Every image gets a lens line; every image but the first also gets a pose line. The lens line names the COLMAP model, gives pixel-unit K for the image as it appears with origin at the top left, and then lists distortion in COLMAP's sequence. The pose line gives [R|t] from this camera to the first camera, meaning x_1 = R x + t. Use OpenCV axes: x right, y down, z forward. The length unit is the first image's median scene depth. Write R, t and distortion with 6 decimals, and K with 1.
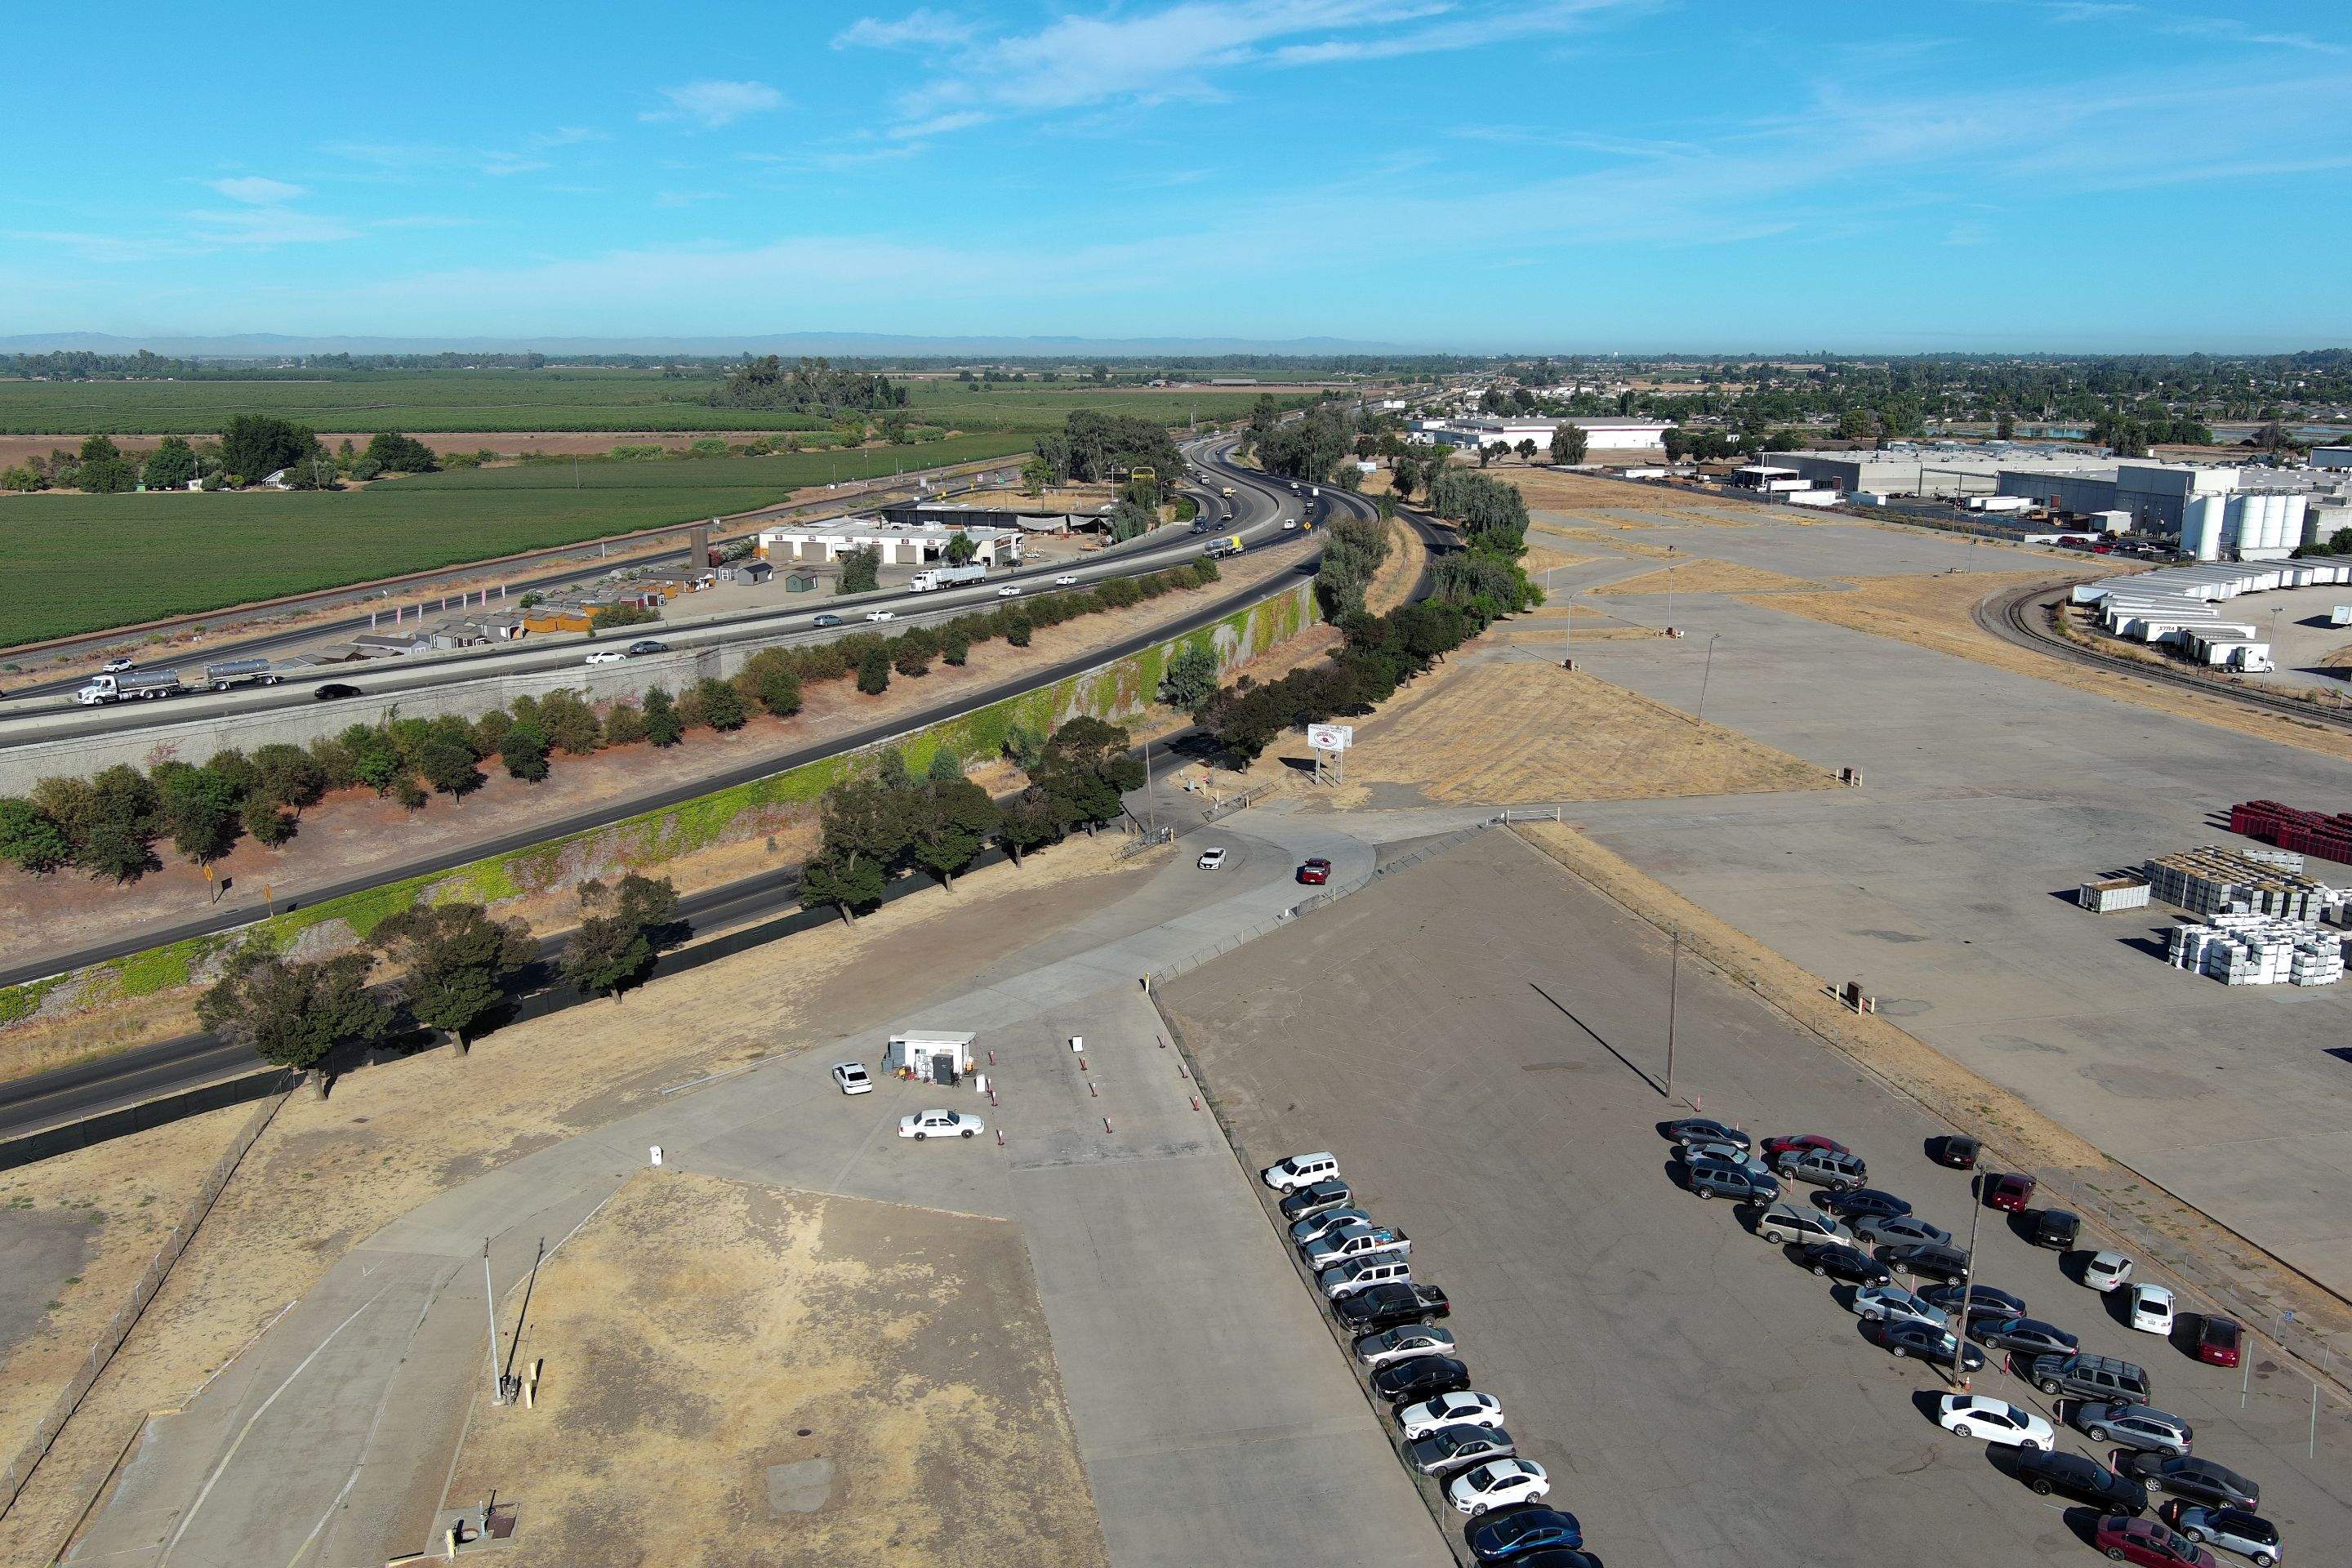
lens RADIAL K [[1780.6, 0, 1176.0], [0, 1780.6, 784.0], [0, 0, 1]] dist [0.006710, -0.002564]
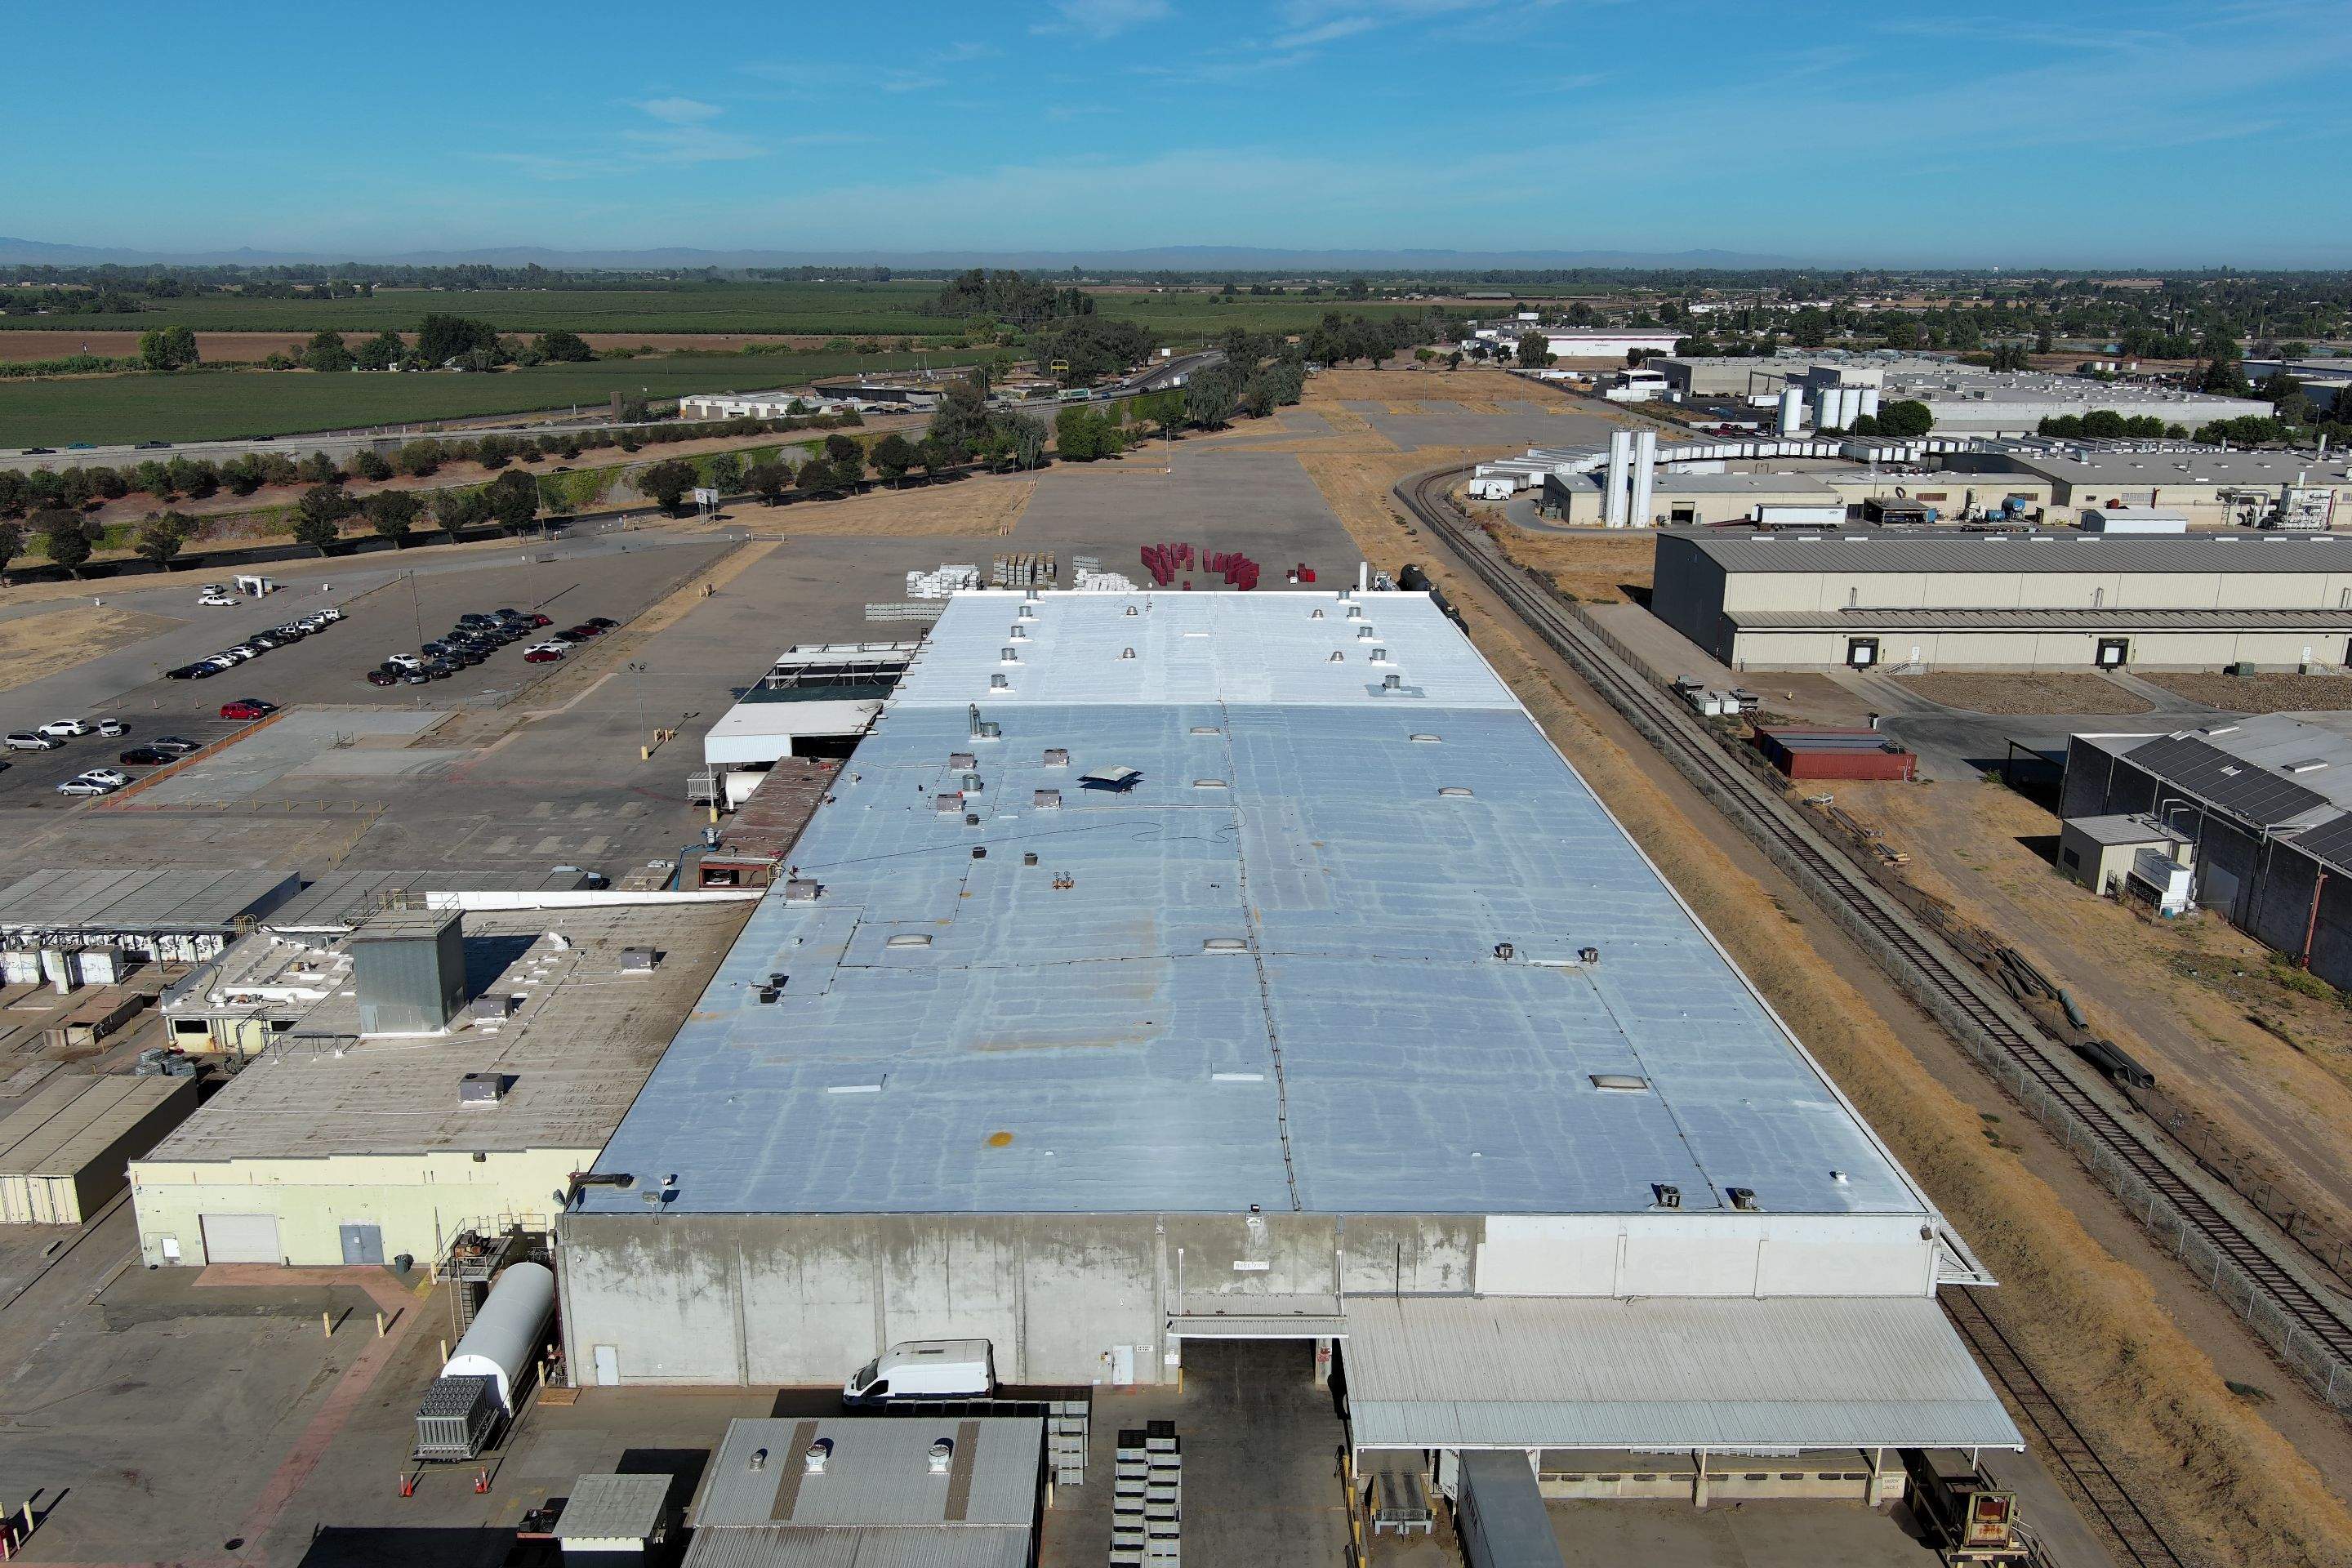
lens RADIAL K [[1787.8, 0, 1176.0], [0, 1787.8, 784.0], [0, 0, 1]] dist [0.002674, 0.006064]
pose [[0.979871, 0.057465, -0.191184, 0.224281], [-0.049011, 0.997612, 0.048660, 0.036742], [0.193523, -0.038310, 0.980347, -0.153127]]
